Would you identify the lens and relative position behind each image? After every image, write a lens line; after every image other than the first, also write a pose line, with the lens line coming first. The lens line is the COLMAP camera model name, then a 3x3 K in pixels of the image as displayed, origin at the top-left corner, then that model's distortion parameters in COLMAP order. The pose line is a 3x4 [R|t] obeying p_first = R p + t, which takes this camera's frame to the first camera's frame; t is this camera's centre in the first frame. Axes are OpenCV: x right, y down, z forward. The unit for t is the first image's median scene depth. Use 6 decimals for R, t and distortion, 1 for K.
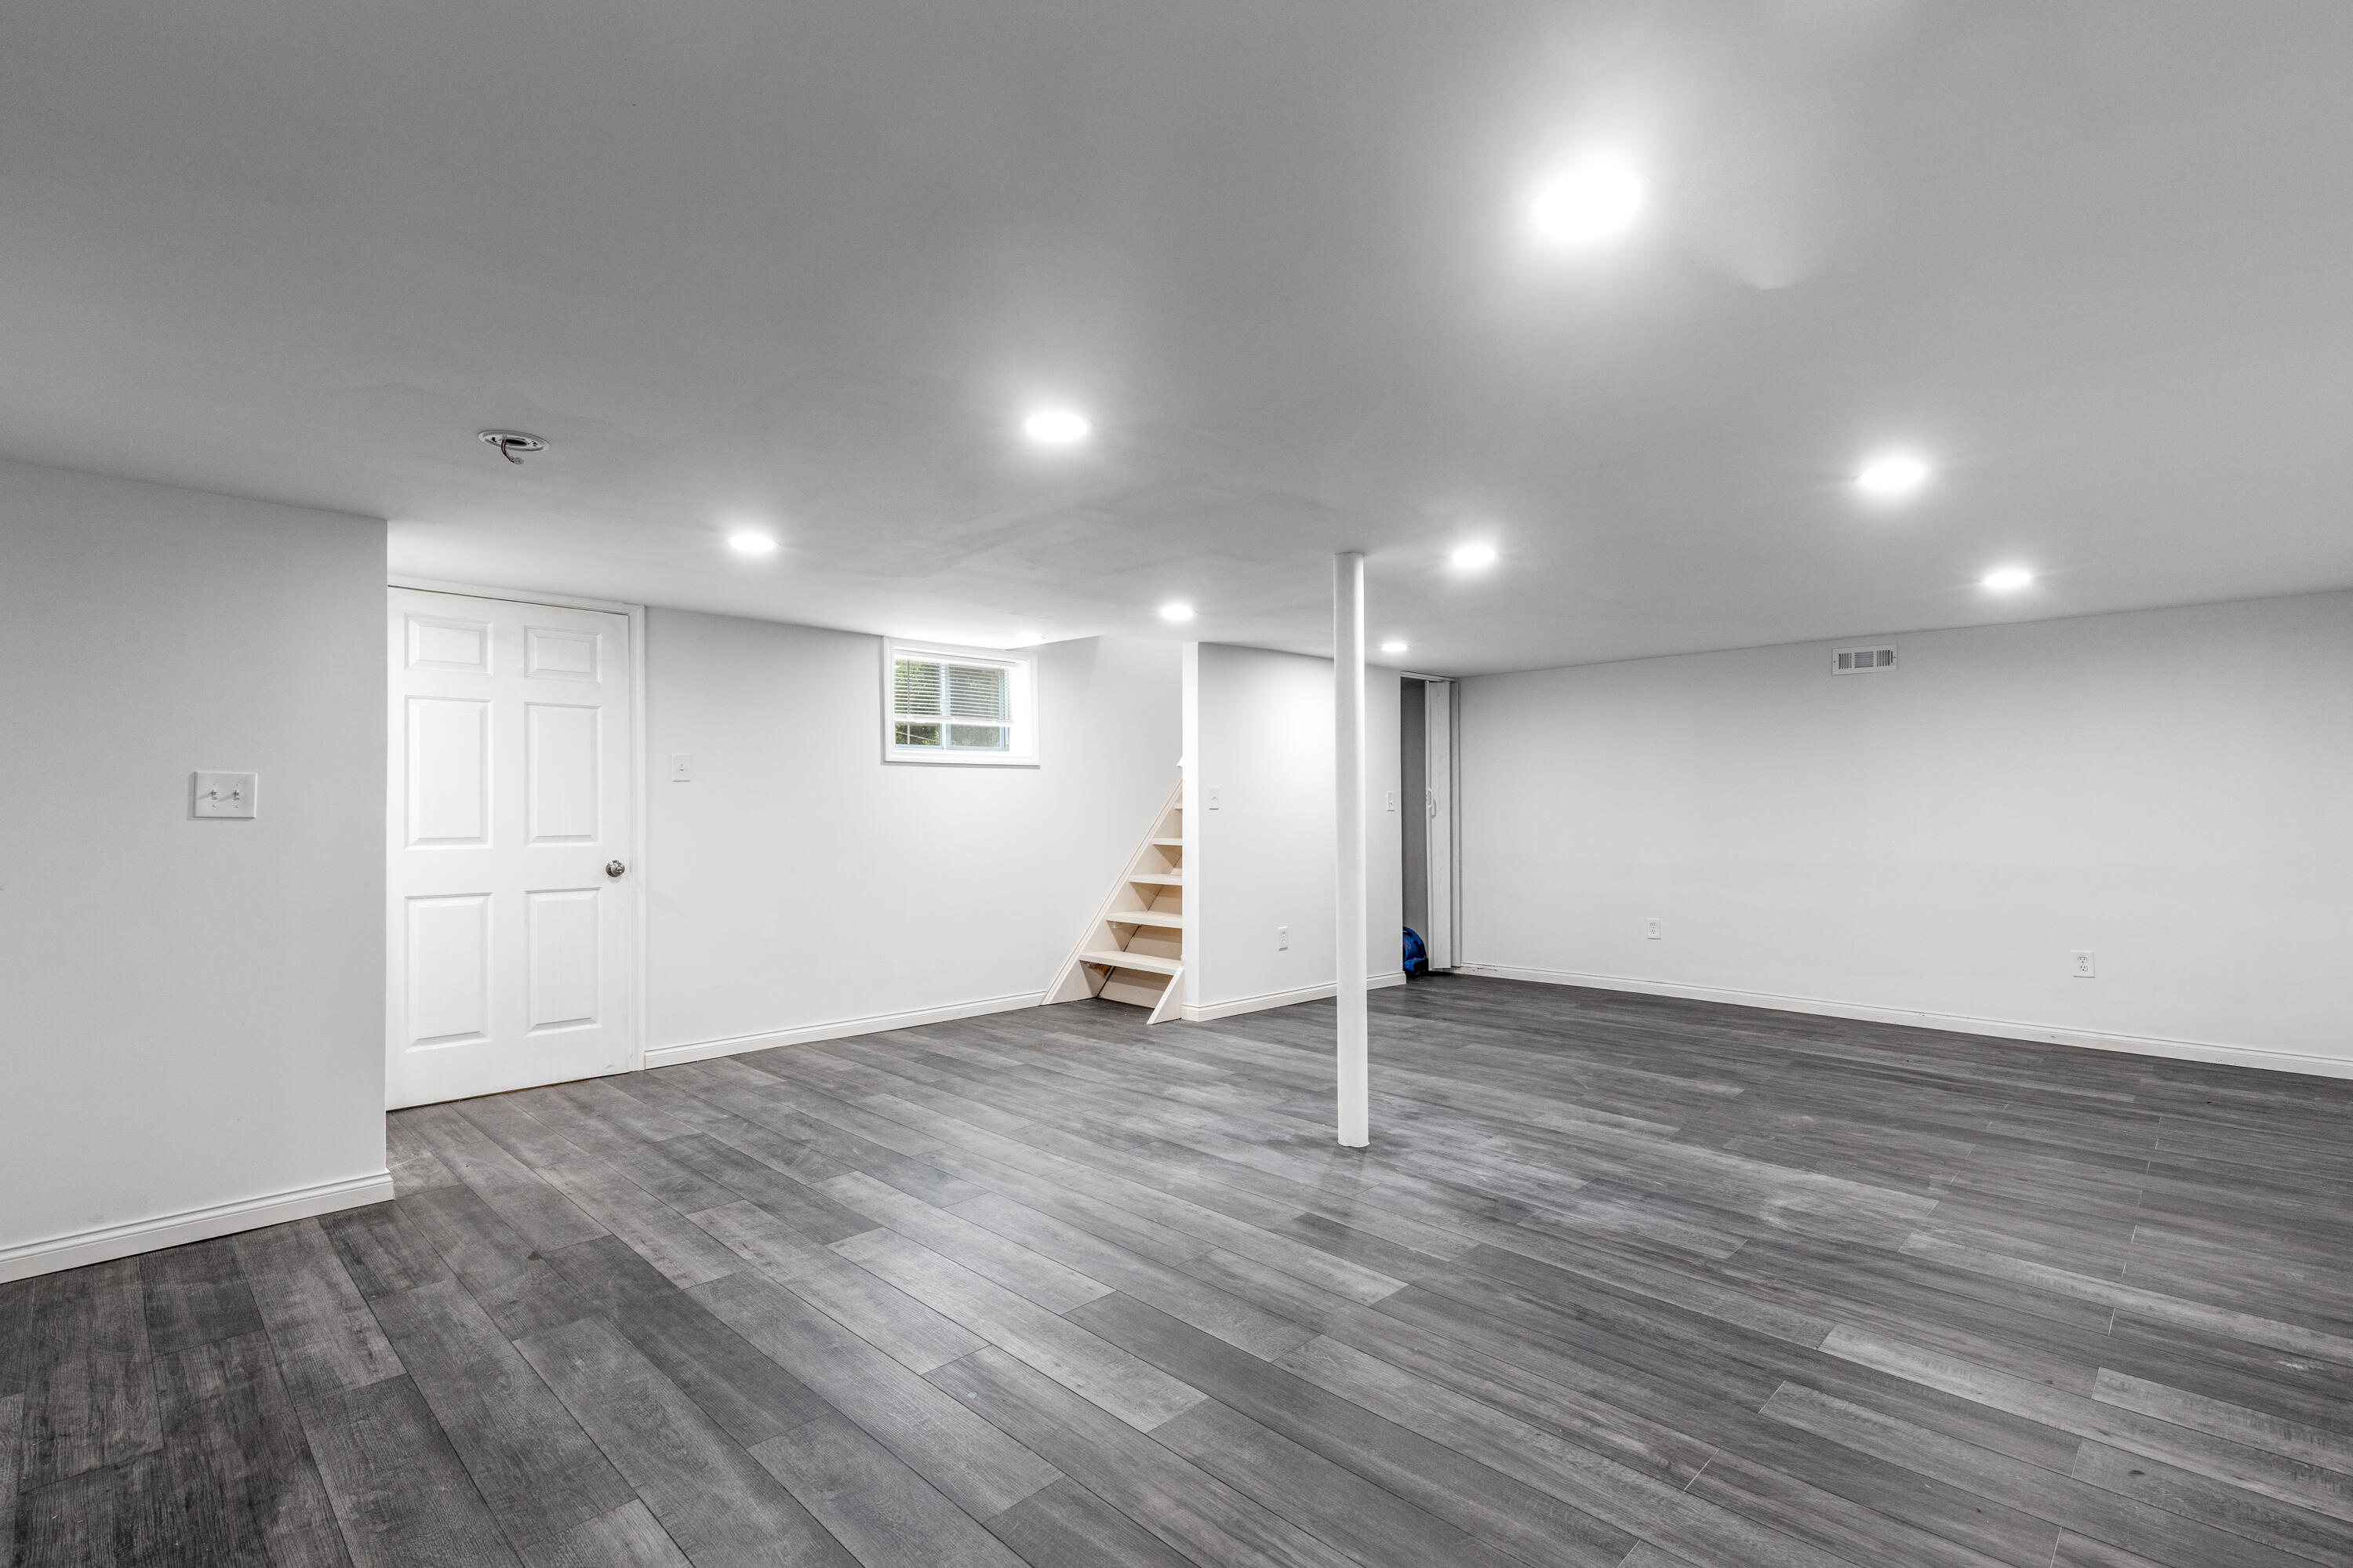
lens RADIAL K [[1087.3, 0, 1173.9], [0, 1087.3, 788.0], [0, 0, 1]] dist [0.009612, -0.001945]
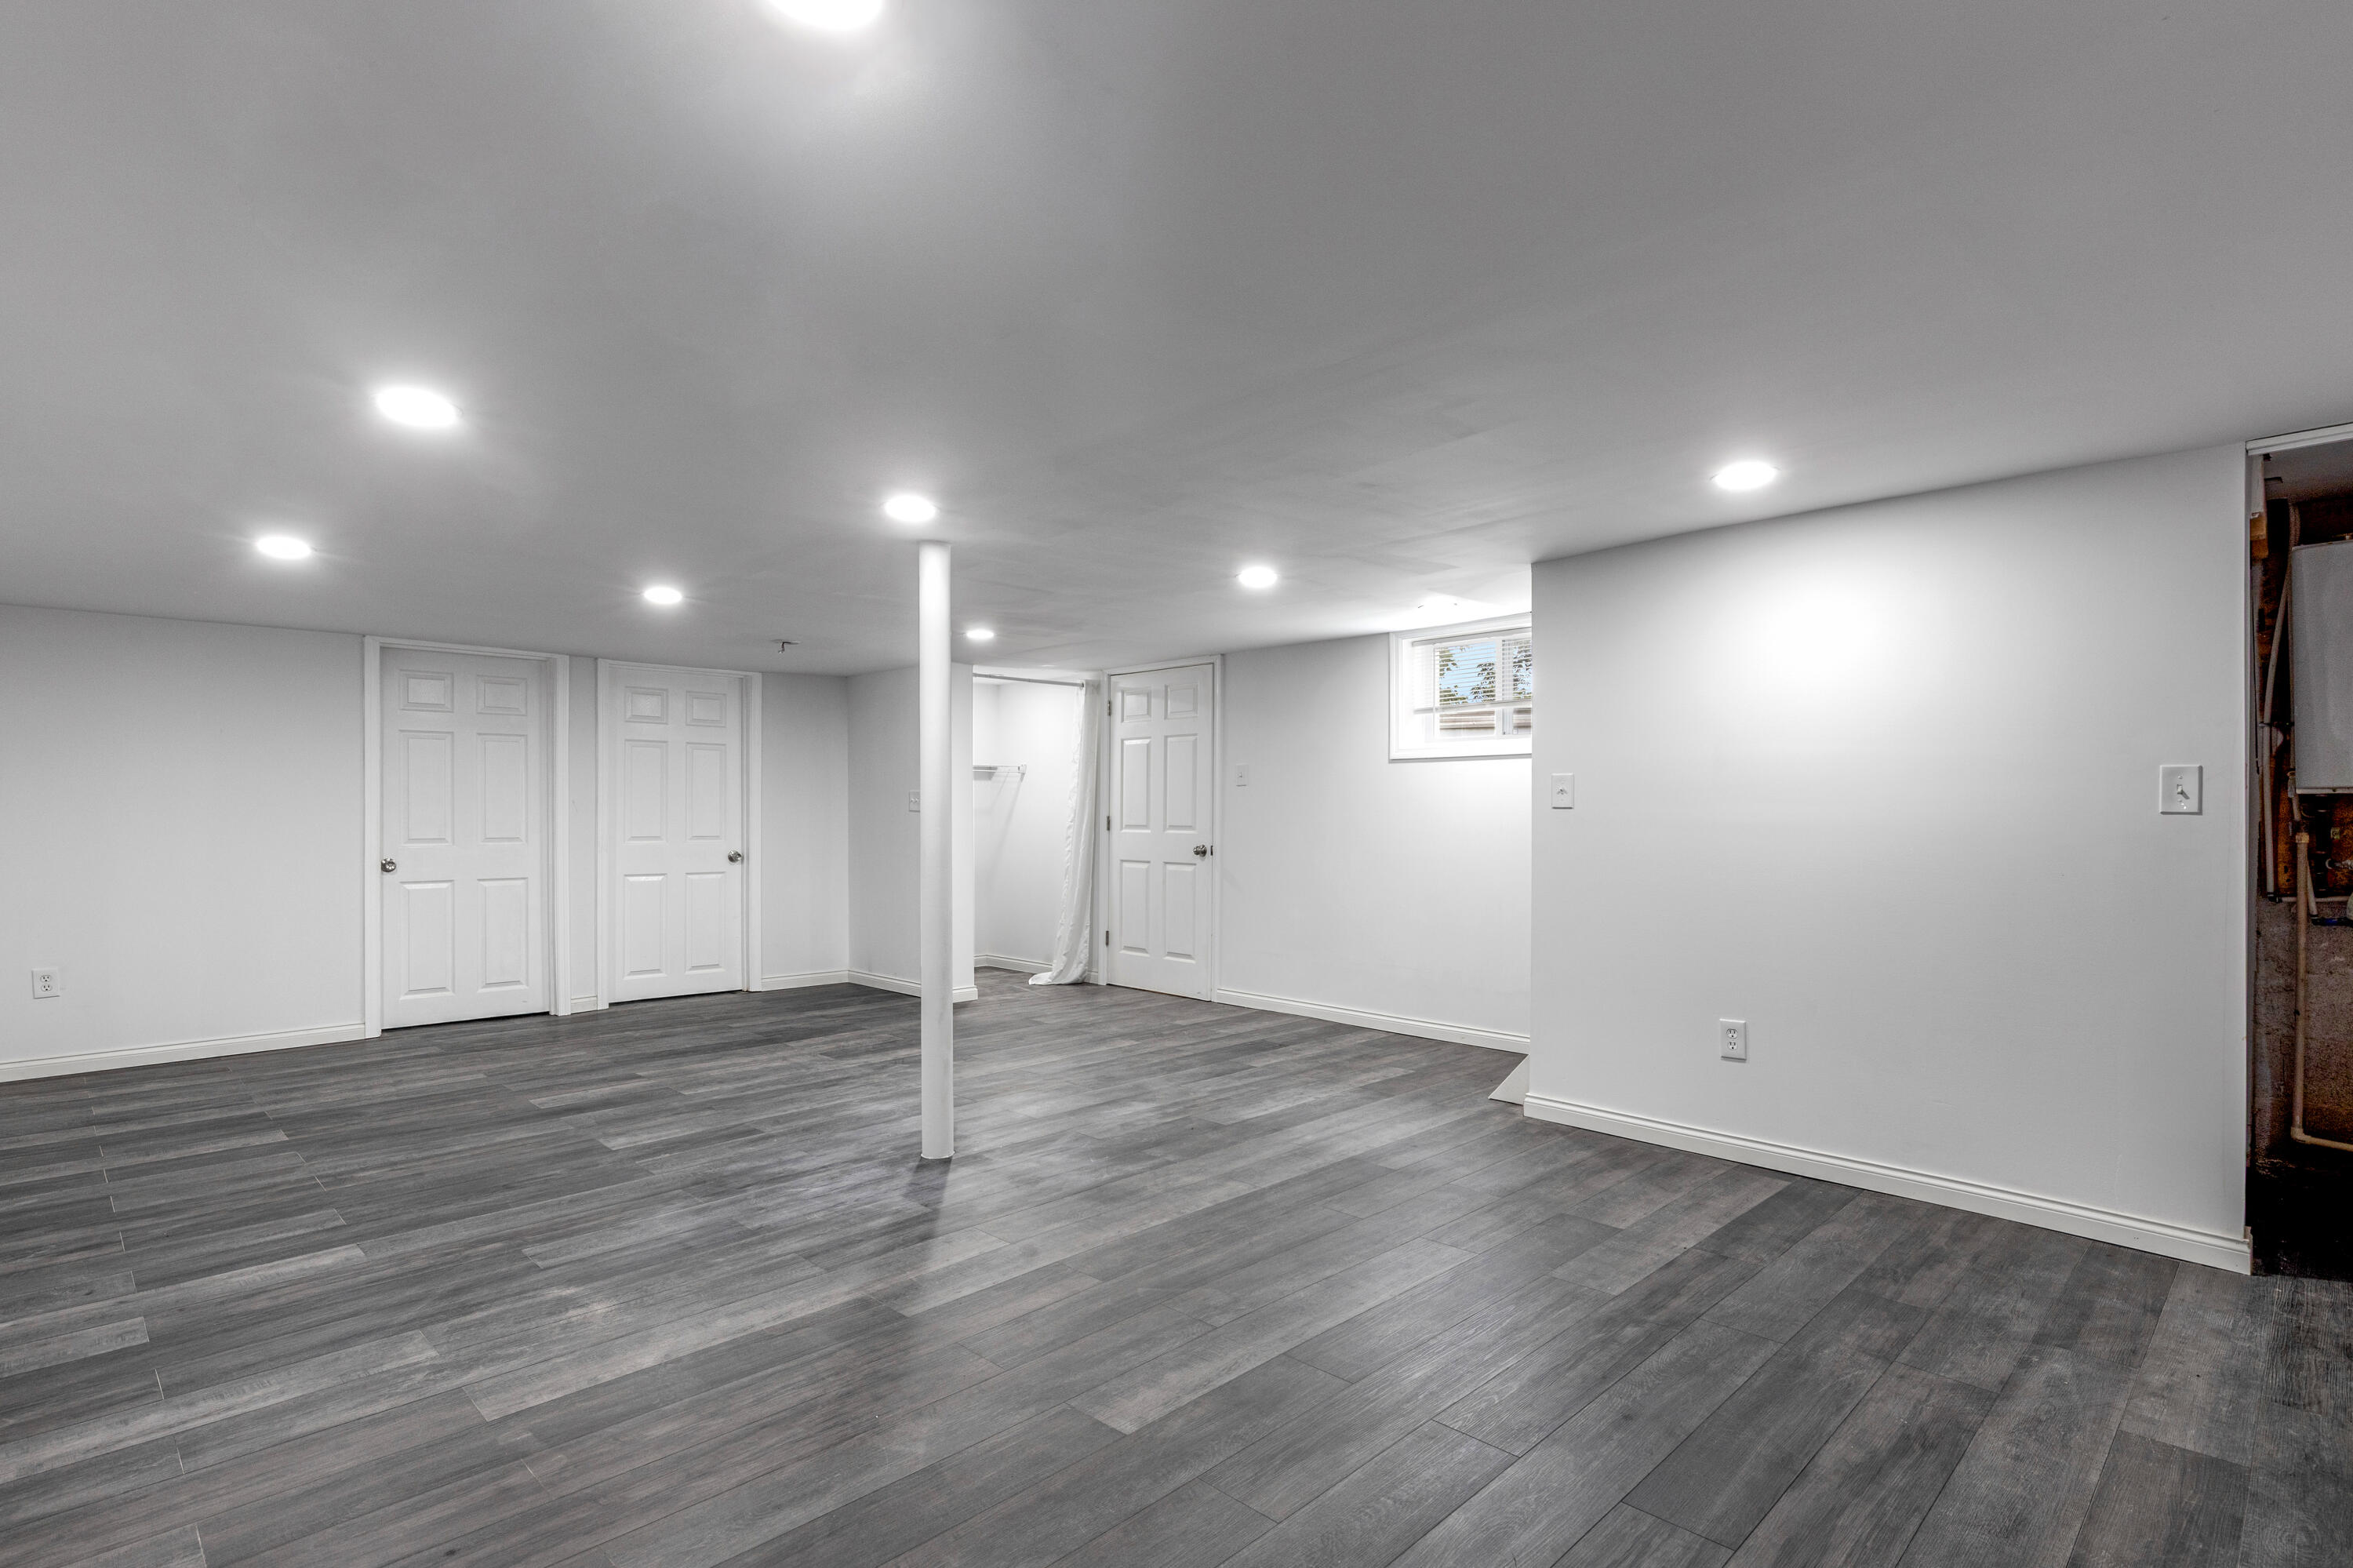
lens RADIAL K [[1165.1, 0, 1175.0], [0, 1165.1, 800.8], [0, 0, 1]] dist [-0.005538, 0.000770]
pose [[-0.010062, -0.005979, -0.999932, 1.538963], [0.016868, 0.999839, -0.006148, 0.030947], [0.999807, -0.016929, -0.009960, 1.582125]]
